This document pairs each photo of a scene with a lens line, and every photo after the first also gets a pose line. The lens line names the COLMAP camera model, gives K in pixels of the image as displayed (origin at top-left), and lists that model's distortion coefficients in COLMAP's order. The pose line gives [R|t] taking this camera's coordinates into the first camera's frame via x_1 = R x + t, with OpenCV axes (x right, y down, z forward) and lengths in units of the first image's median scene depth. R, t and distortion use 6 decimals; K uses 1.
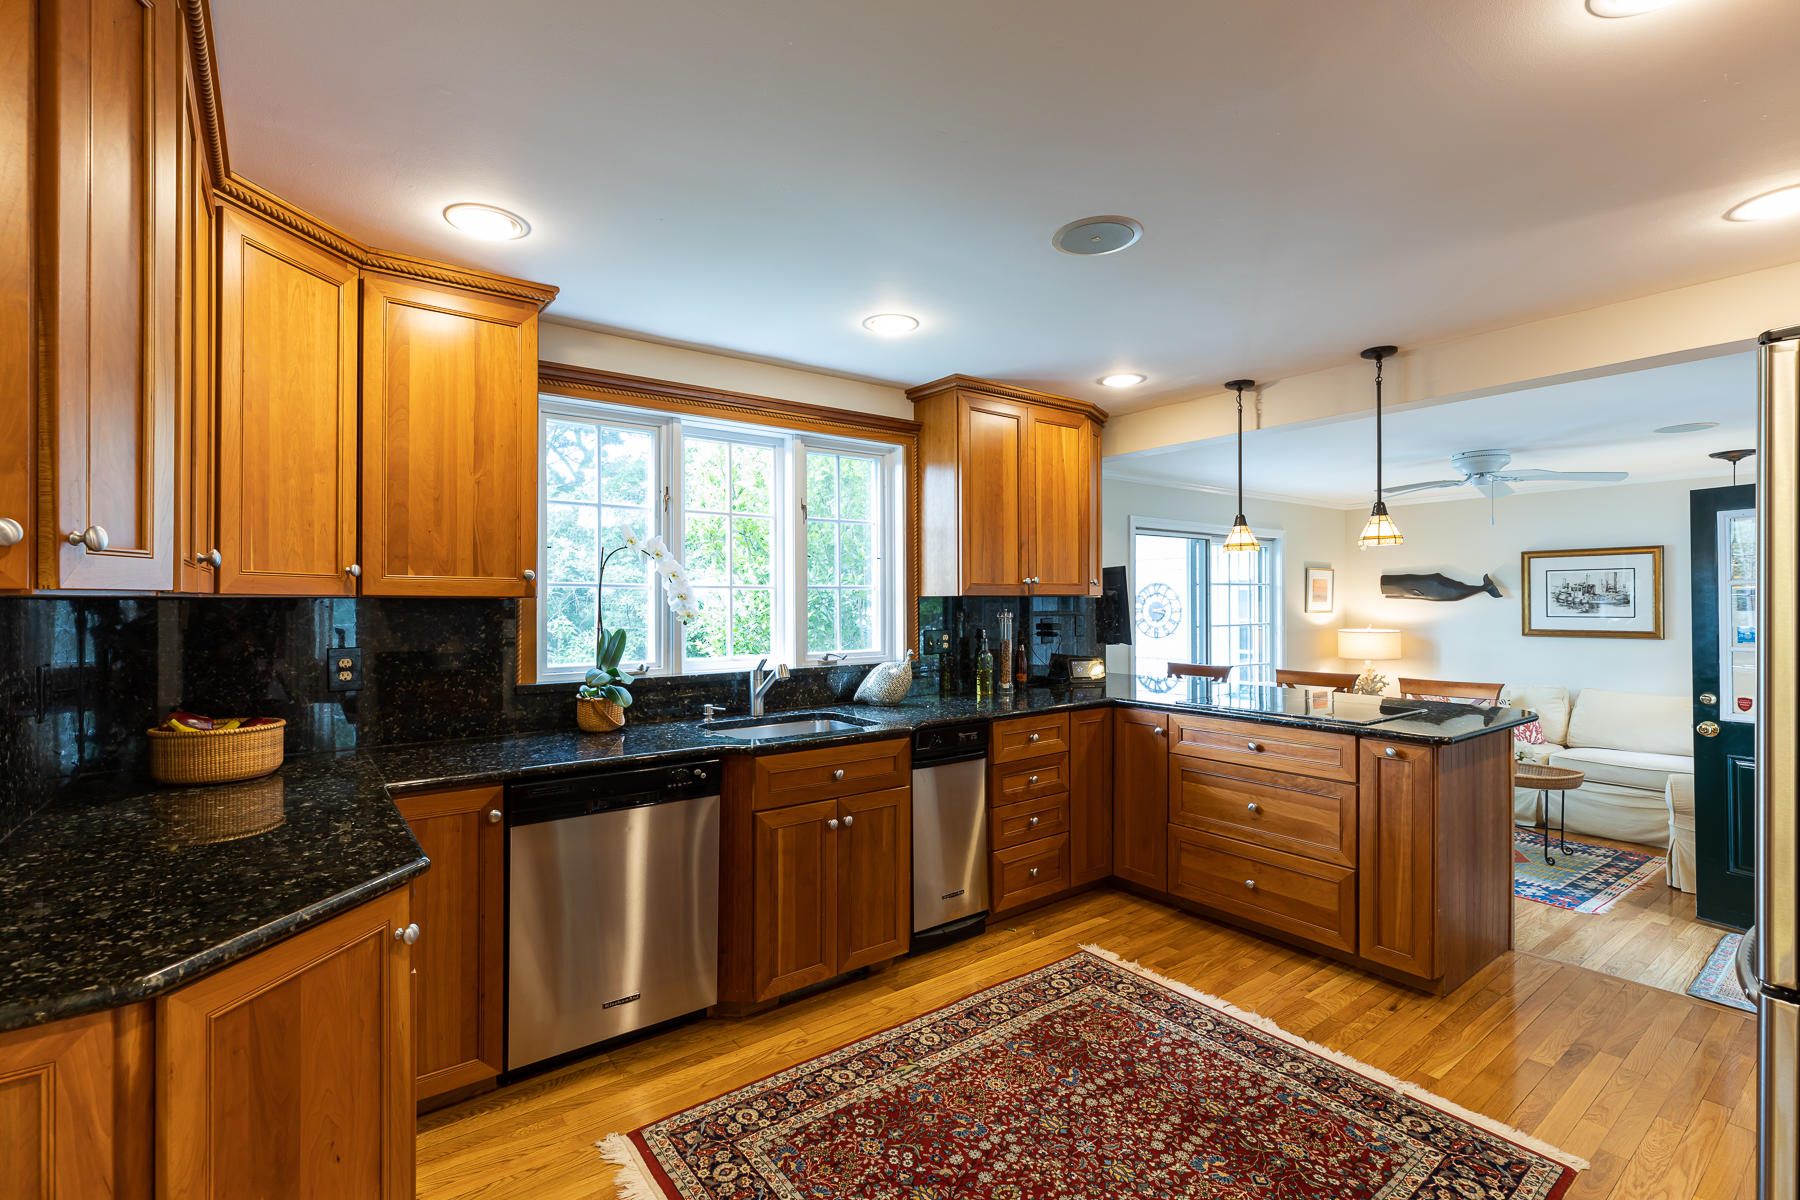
lens RADIAL K [[807.9, 0, 928.4], [0, 807.9, 598.3], [0, 0, 1]] dist [0.002752, 0.000979]
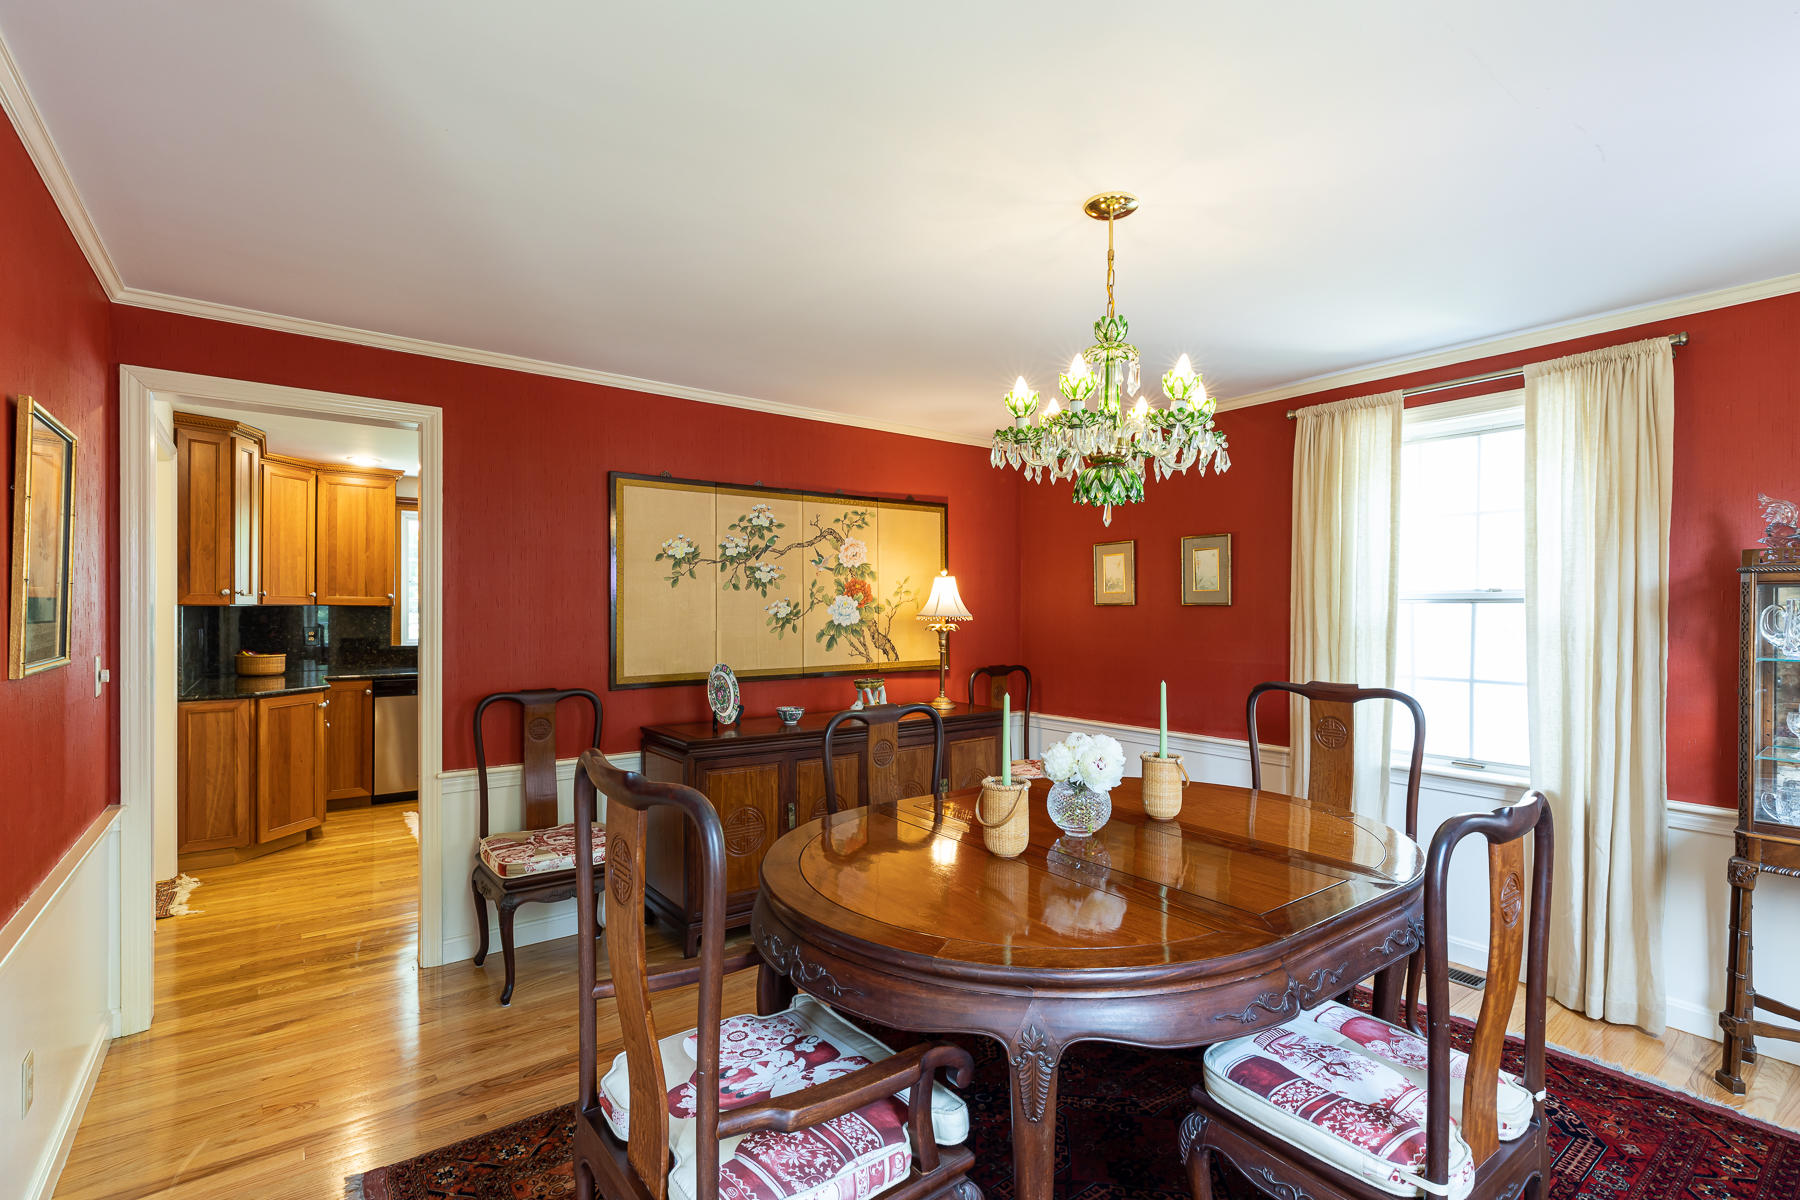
lens RADIAL K [[807.9, 0, 910.6], [0, 807.9, 611.8], [0, 0, 1]] dist [0.002752, 0.000979]
pose [[0.999910, 0.004594, -0.012630, 1.206243], [-0.004503, 0.999964, 0.007238, -0.008834], [0.012663, -0.007180, 0.999894, -1.527372]]
